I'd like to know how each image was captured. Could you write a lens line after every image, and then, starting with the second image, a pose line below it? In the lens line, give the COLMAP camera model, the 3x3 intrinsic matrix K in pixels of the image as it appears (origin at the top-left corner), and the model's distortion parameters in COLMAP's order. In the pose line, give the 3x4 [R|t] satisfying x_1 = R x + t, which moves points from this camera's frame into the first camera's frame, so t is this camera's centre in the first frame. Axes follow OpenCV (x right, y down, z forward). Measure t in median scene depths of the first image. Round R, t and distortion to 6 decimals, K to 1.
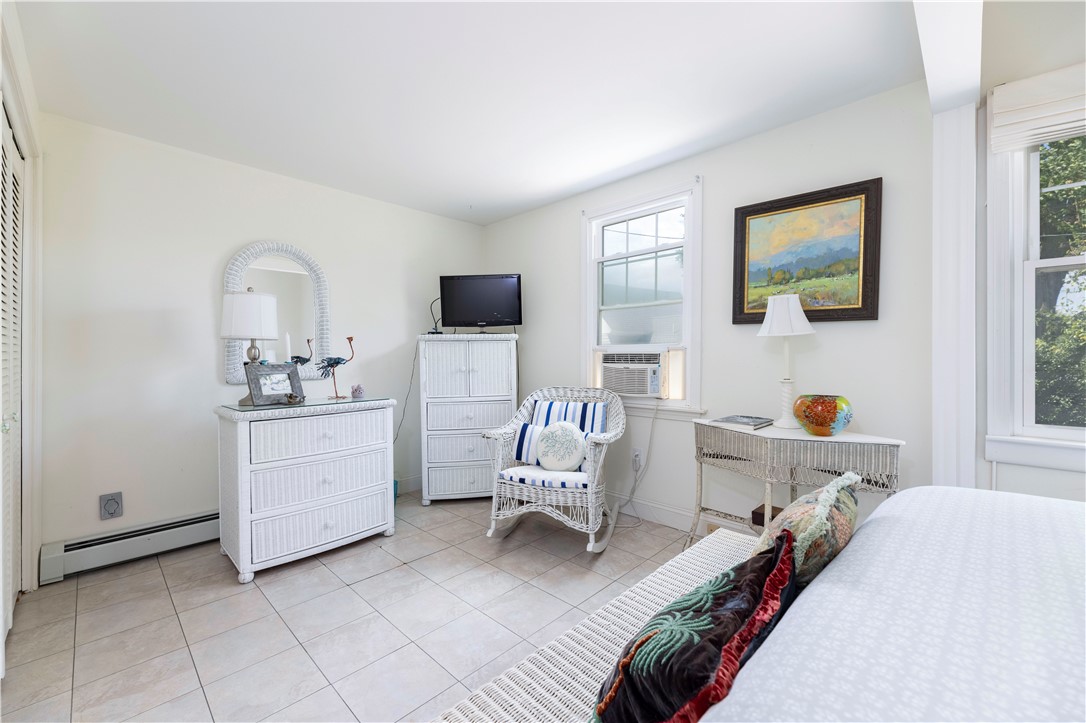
lens RADIAL K [[437.2, 0, 542.9], [0, 437.2, 364.0], [0, 0, 1]] dist [0.008161, -0.000629]
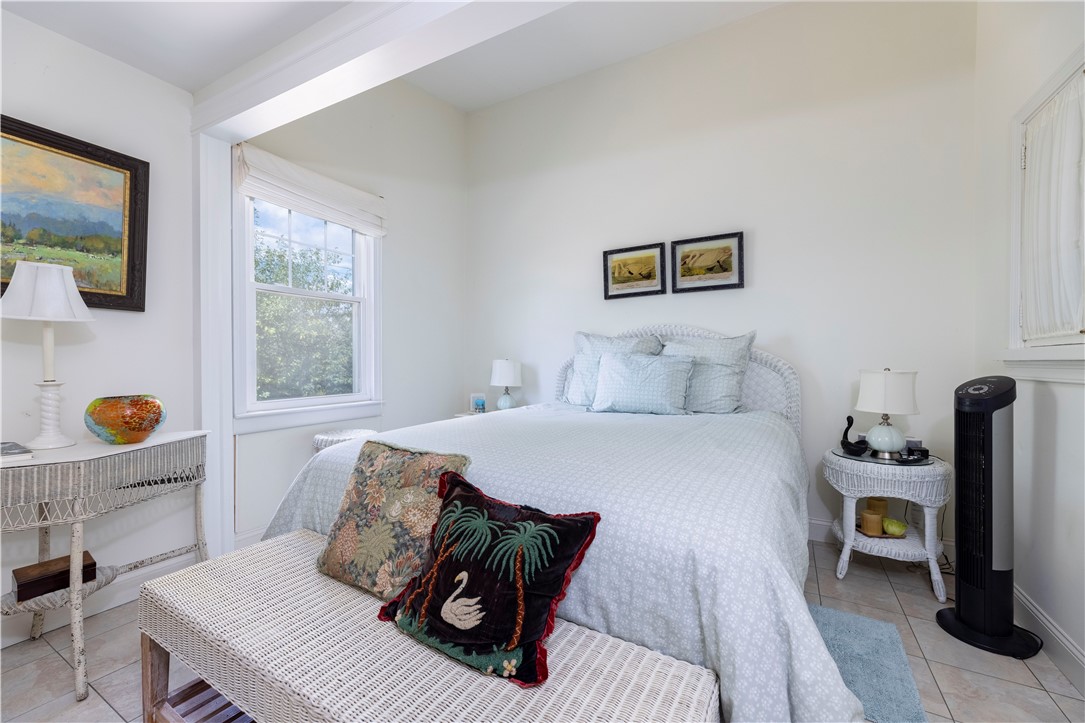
lens RADIAL K [[436.8, 0, 543.8], [0, 436.8, 356.1], [0, 0, 1]] dist [0.008161, -0.000629]
pose [[-0.253619, -0.004844, 0.967292, -0.355947], [0.002150, 0.999982, 0.005572, -0.008783], [-0.967302, 0.003493, -0.253604, 0.398513]]
